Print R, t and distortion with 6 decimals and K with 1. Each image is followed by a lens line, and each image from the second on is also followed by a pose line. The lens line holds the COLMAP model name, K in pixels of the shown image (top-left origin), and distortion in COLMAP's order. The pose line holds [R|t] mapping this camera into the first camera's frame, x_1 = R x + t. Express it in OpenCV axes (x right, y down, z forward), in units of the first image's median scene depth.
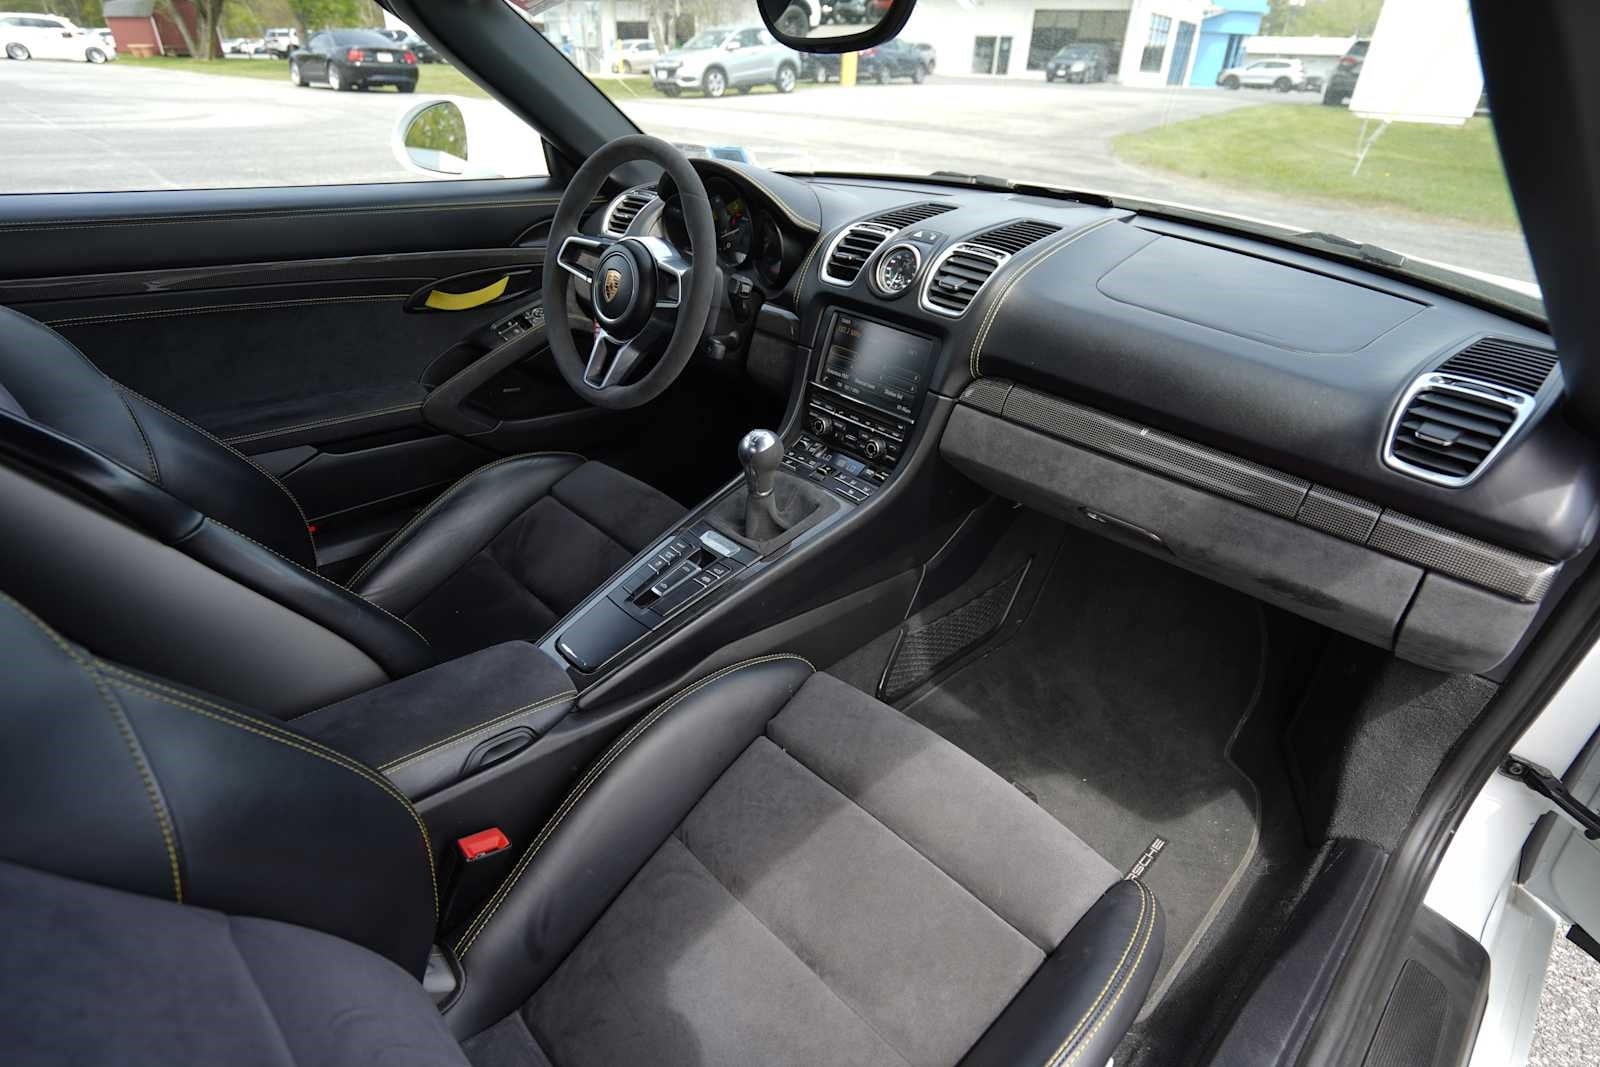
lens RADIAL K [[847.0, 0, 800.0], [0, 847.0, 533.5], [0, 0, 1]] dist [-0.015029, 0.000573]
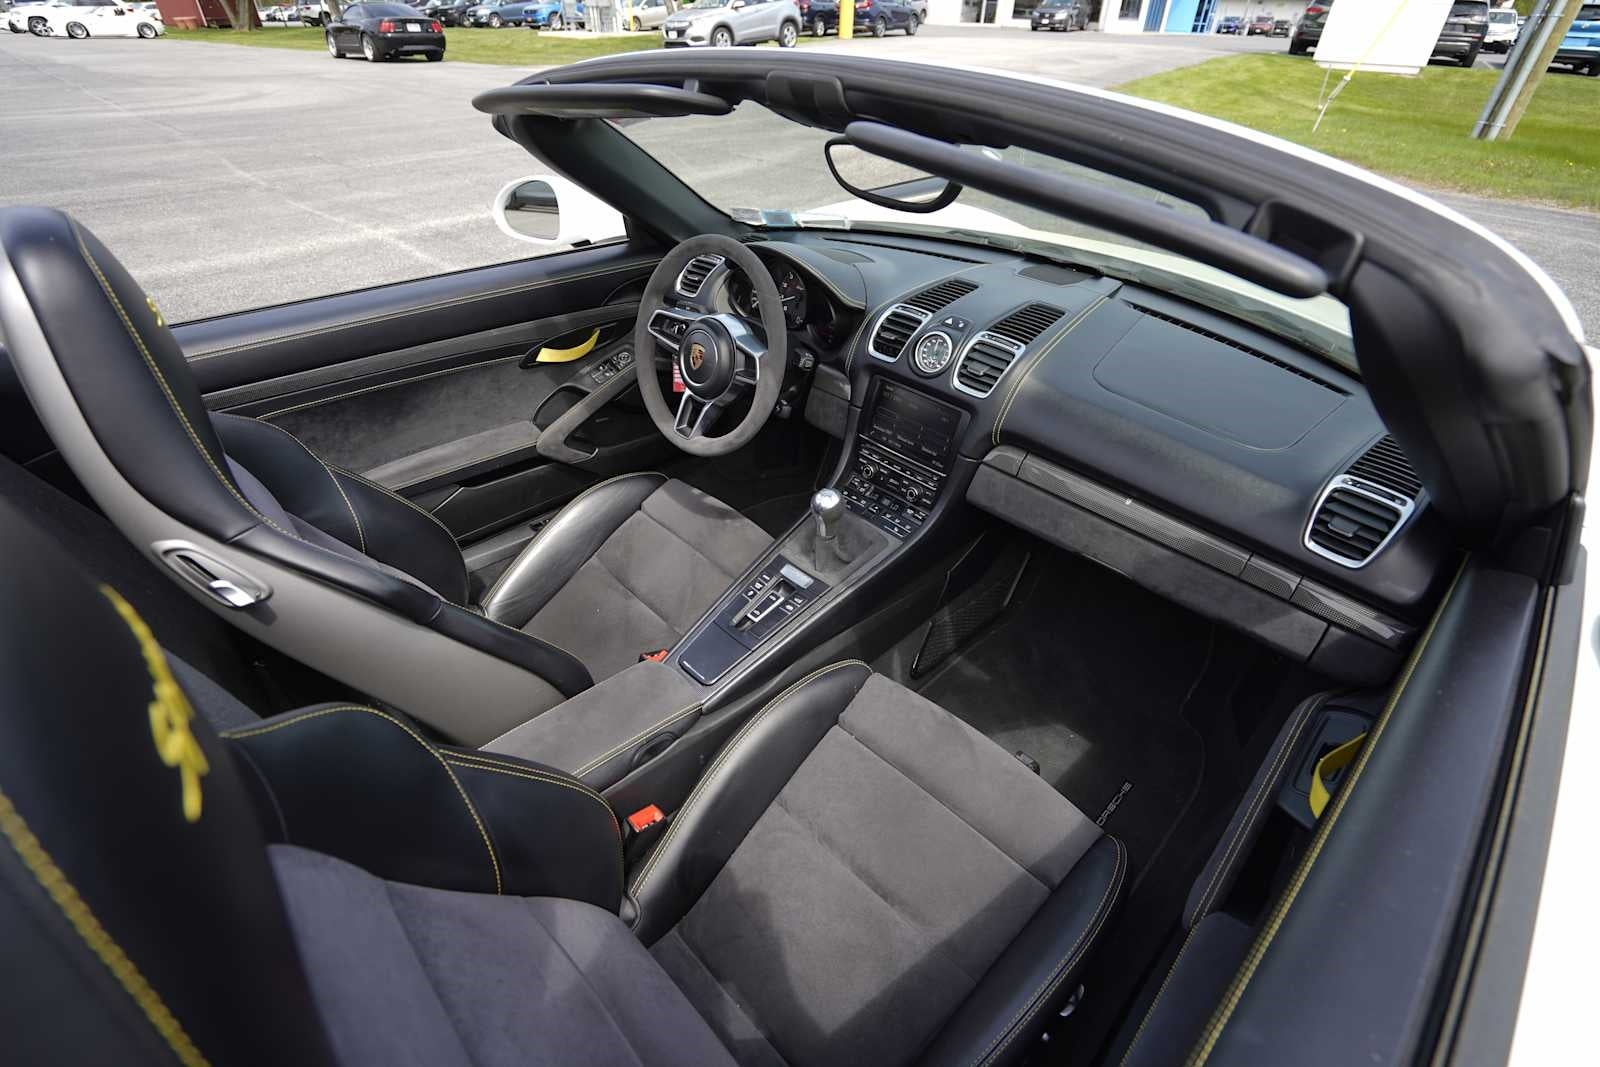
lens RADIAL K [[764.0, 0, 800.0], [0, 764.0, 533.5], [0, 0, 1]] dist [-0.031125, 0.001119]
pose [[0.999836, -0.017333, -0.005285, -0.059679], [0.017795, 0.994216, 0.105918, -0.127120], [0.003418, -0.105995, 0.994361, -0.111008]]
